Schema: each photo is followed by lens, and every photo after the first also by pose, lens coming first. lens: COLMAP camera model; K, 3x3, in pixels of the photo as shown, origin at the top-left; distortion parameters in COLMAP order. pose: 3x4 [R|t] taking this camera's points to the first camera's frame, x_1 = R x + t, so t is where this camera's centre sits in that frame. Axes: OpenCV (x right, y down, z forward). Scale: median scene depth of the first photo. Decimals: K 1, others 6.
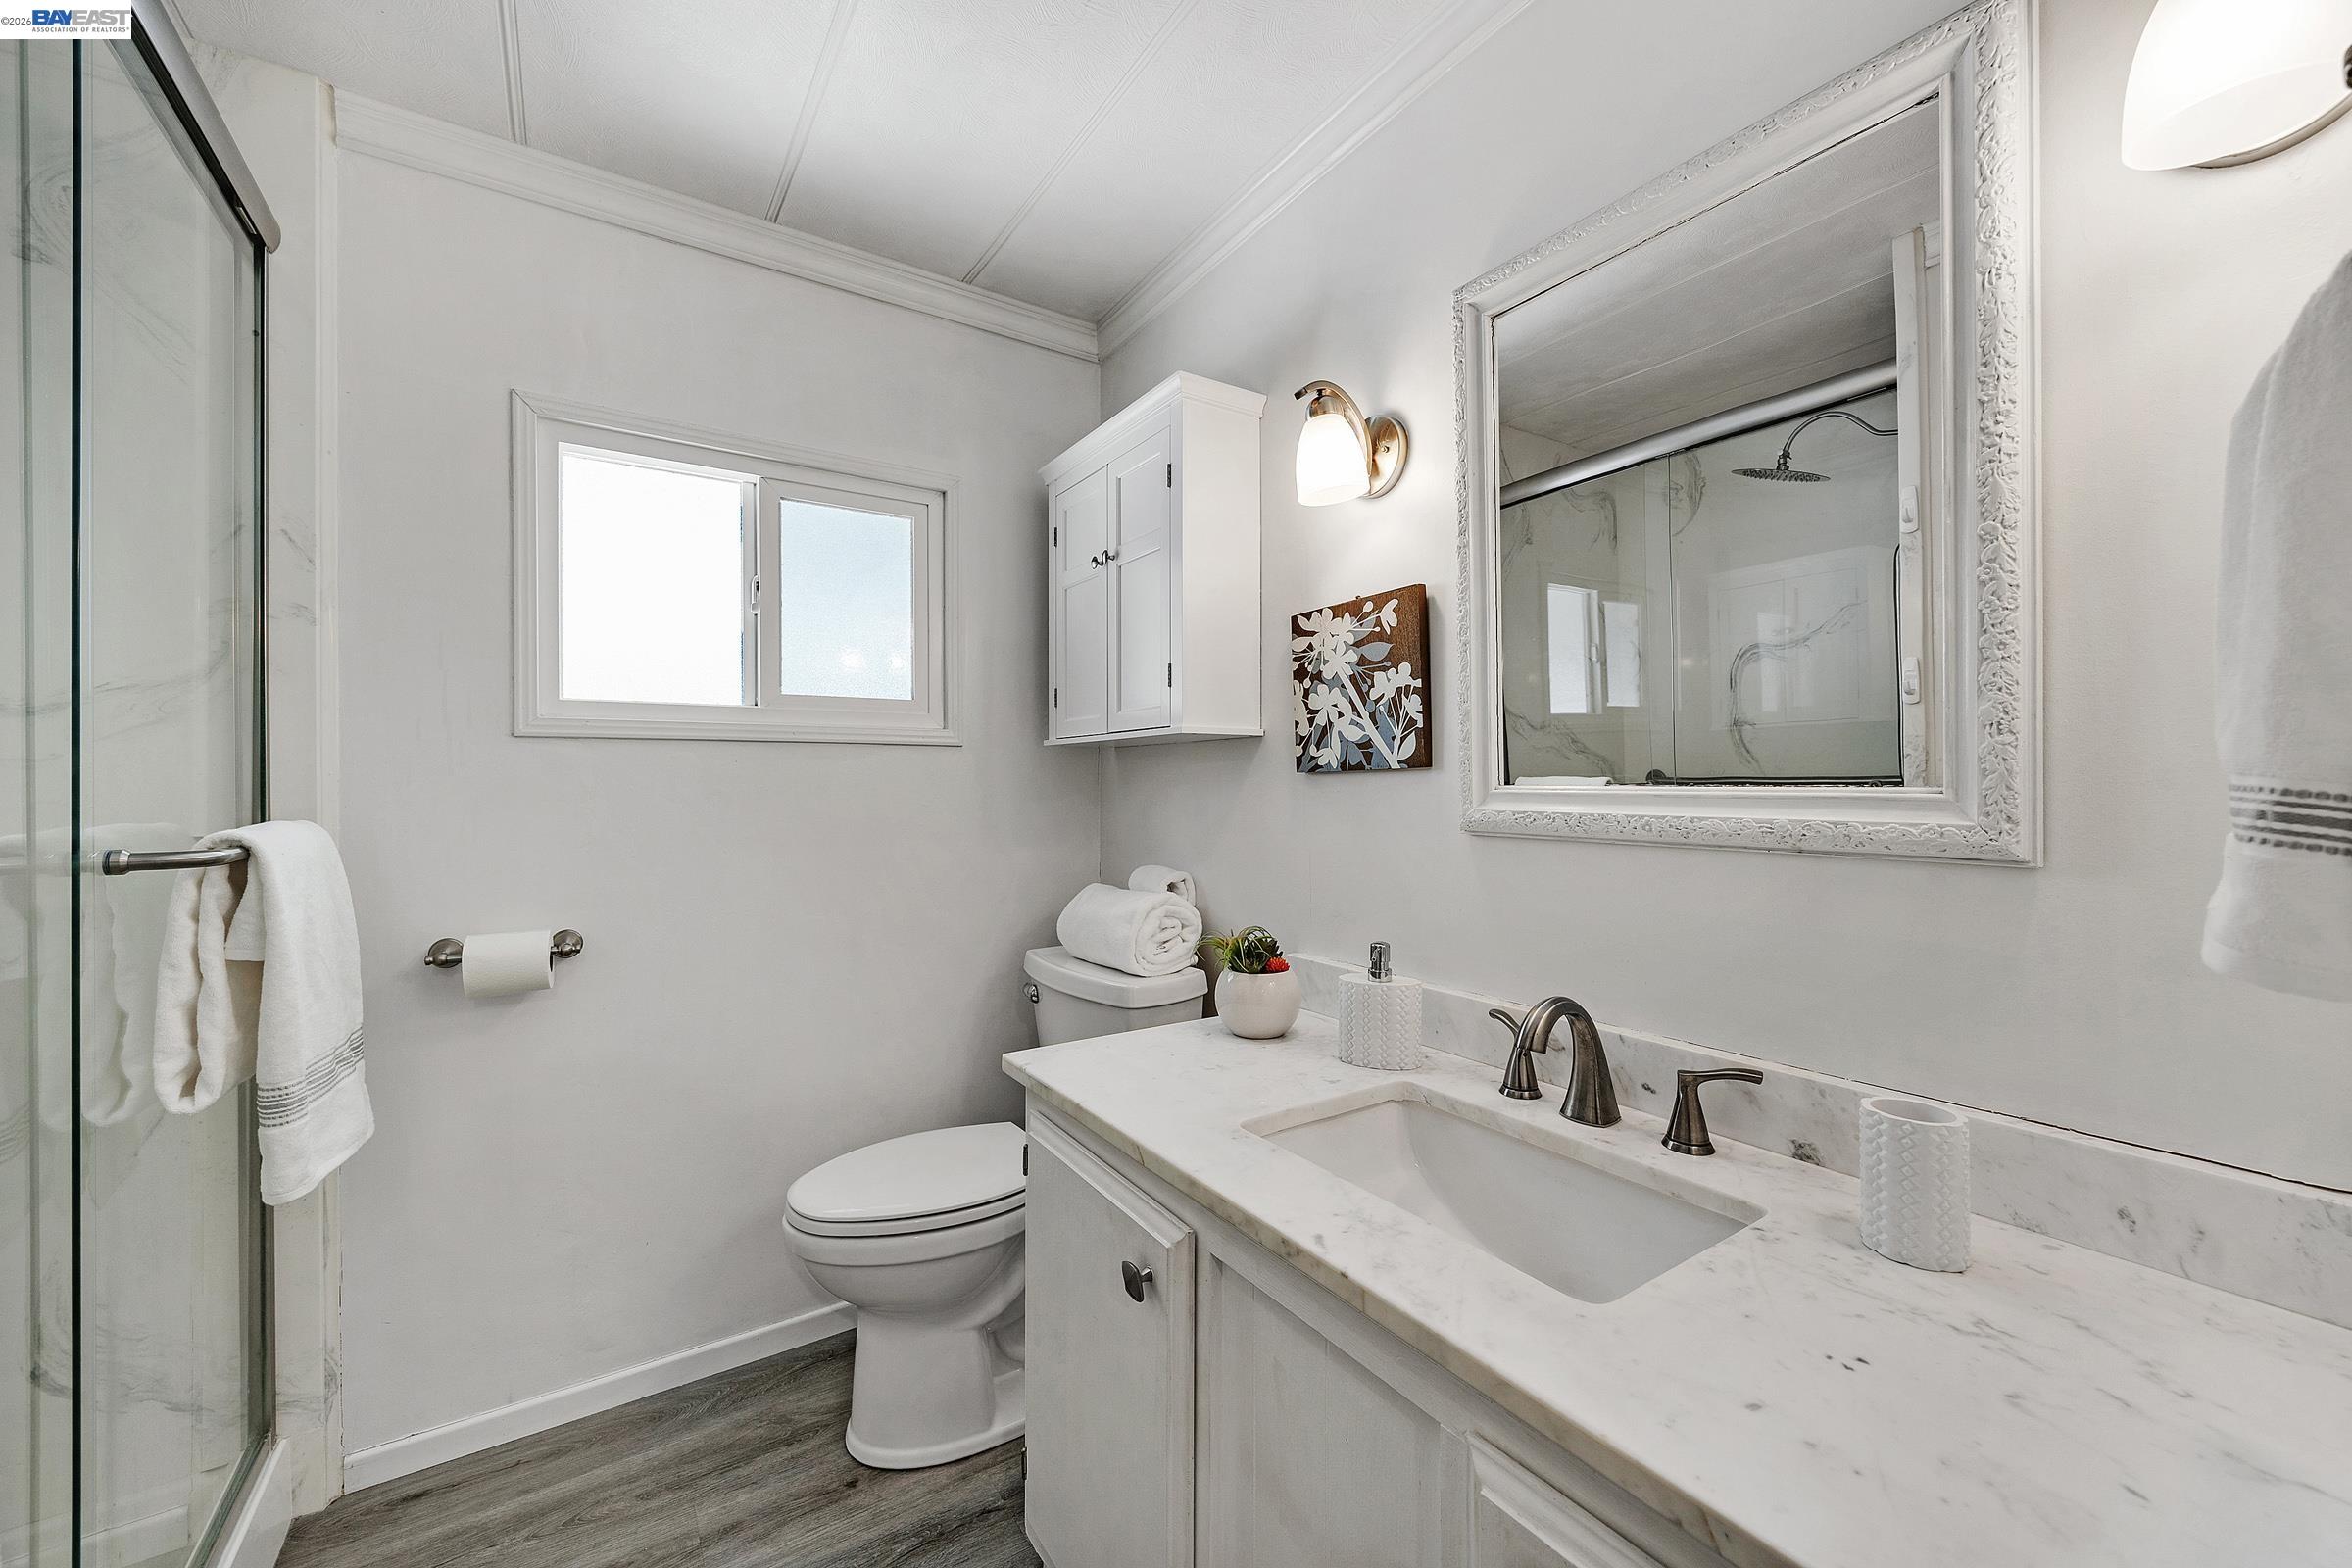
lens RADIAL K [[907.2, 0, 1175.4], [0, 907.2, 776.5], [0, 0, 1]] dist [-0.001333, -0.000121]
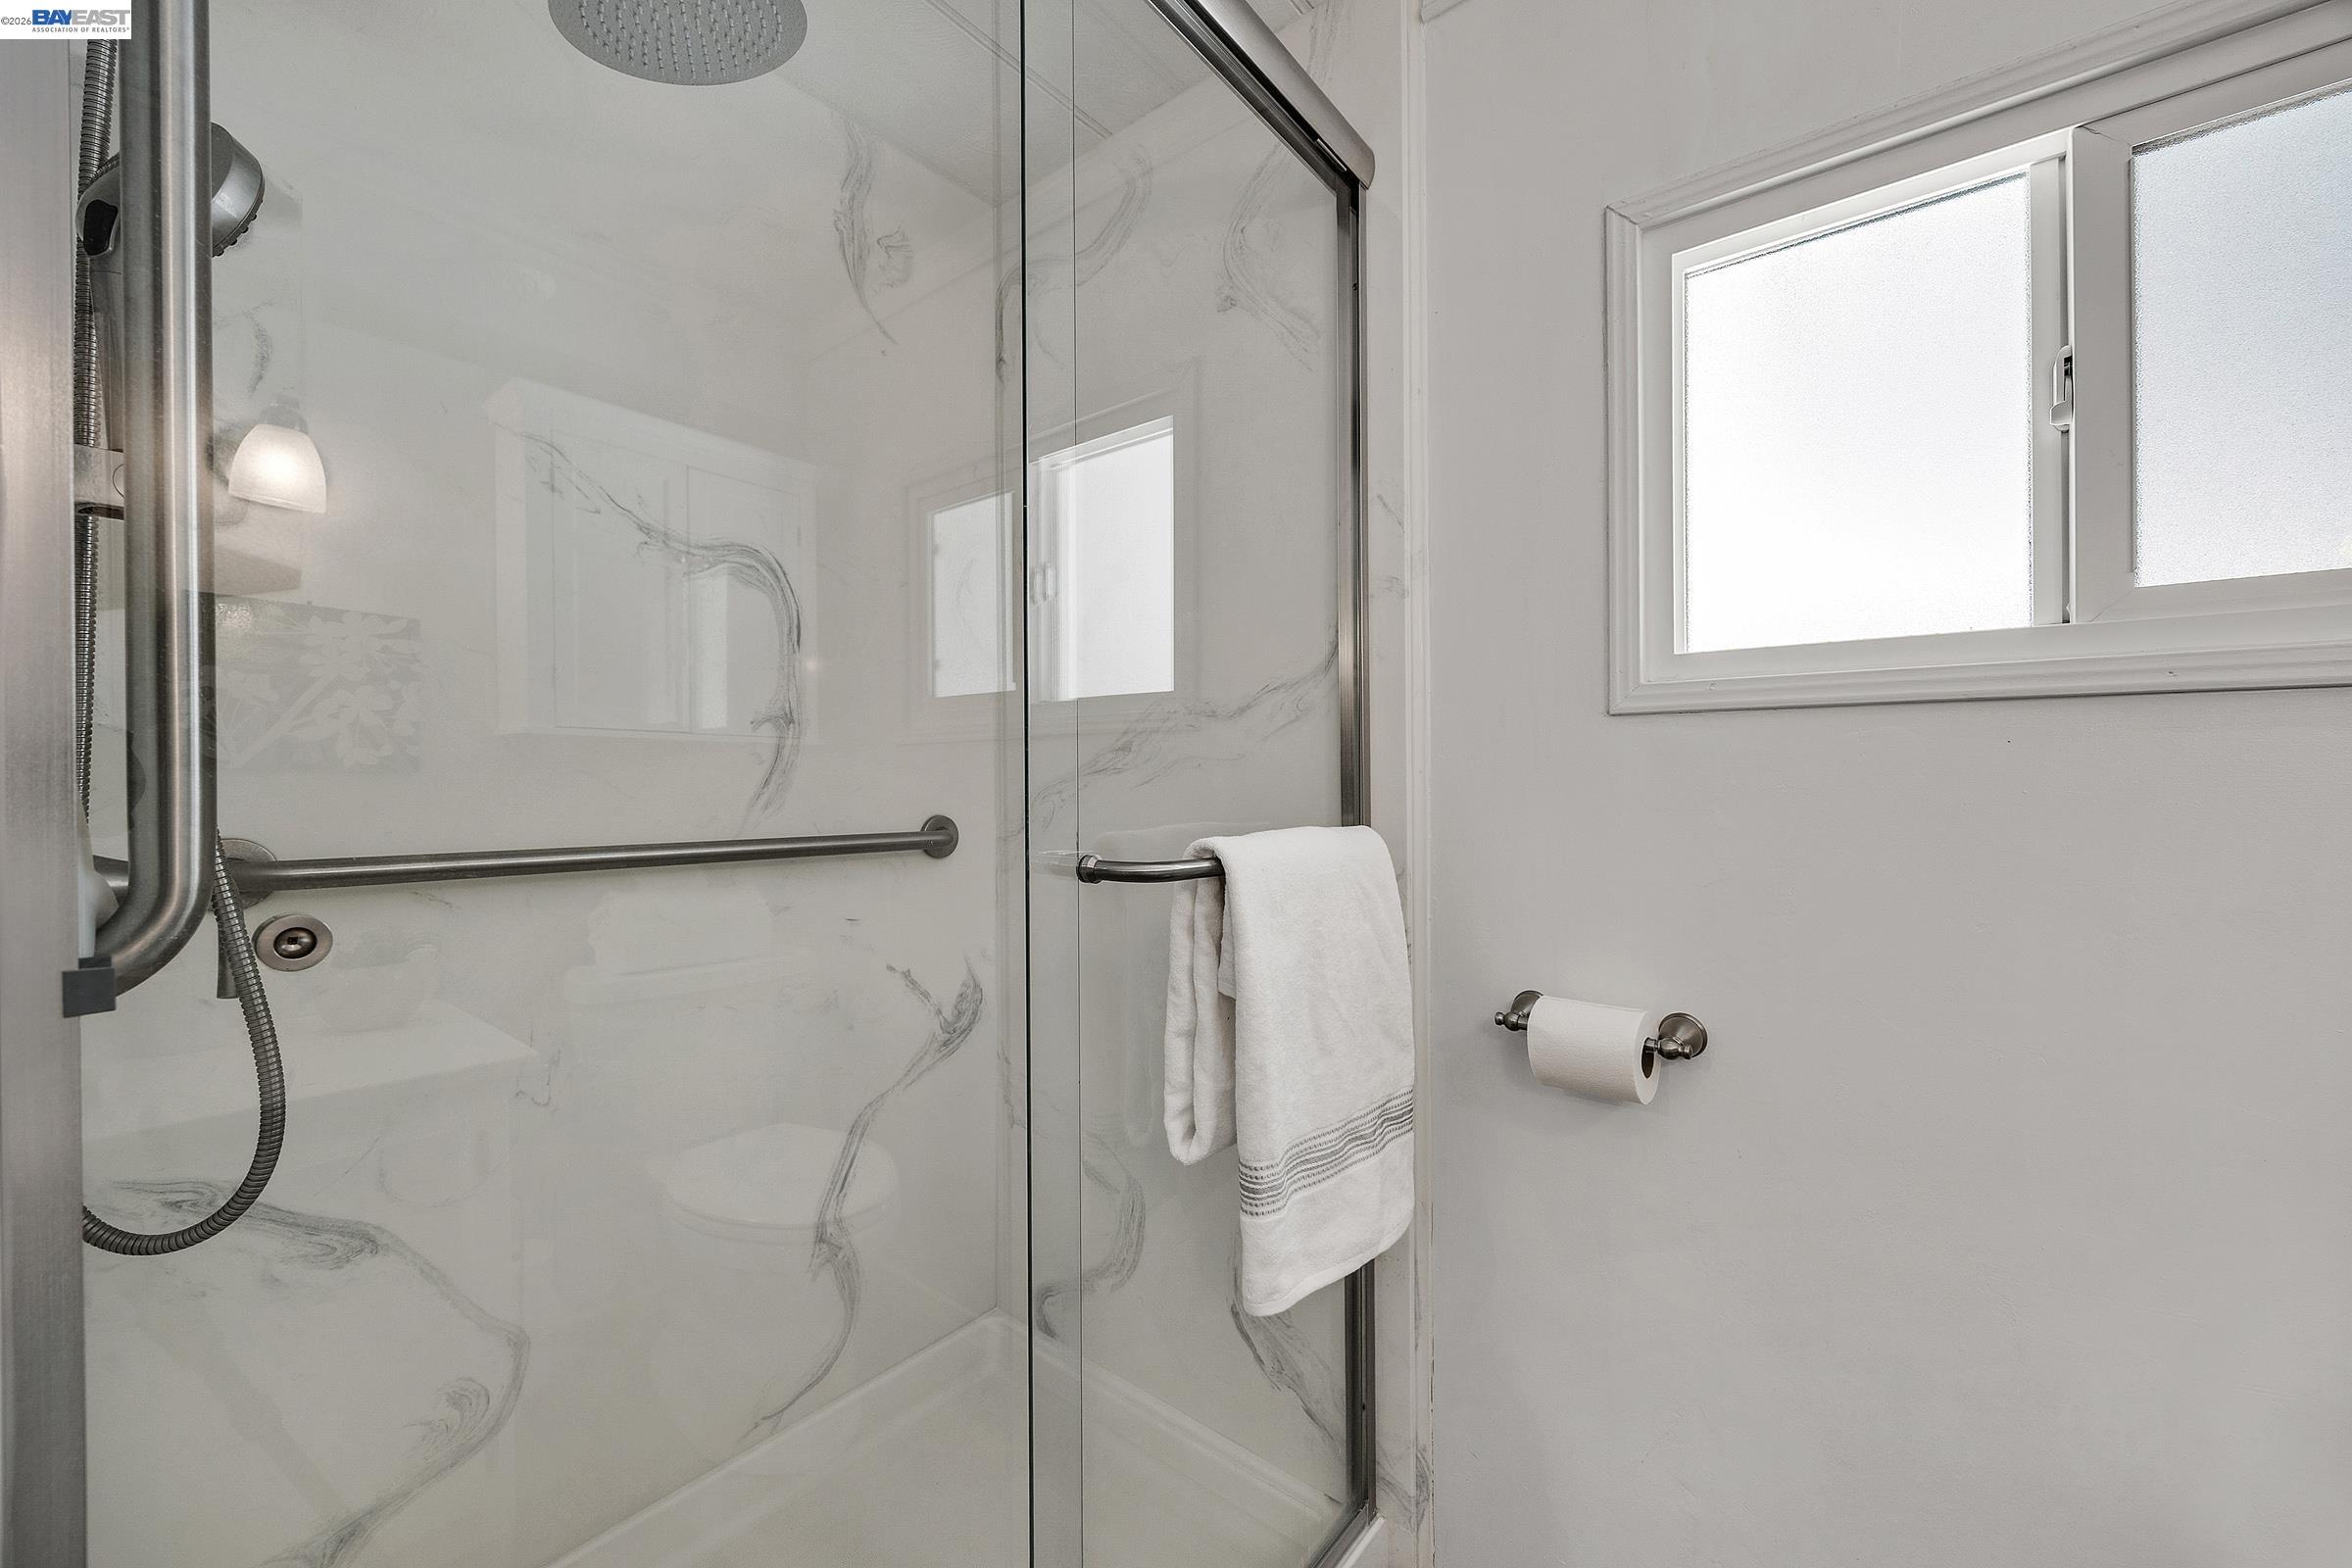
lens RADIAL K [[907.2, 0, 1174.1], [0, 907.2, 779.5], [0, 0, 1]] dist [-0.001333, -0.000121]
pose [[0.300731, 0.000966, -0.953708, -0.193136], [0.000105, 0.999999, 0.001046, 0.004275], [0.953709, -0.000415, 0.300731, 0.527521]]
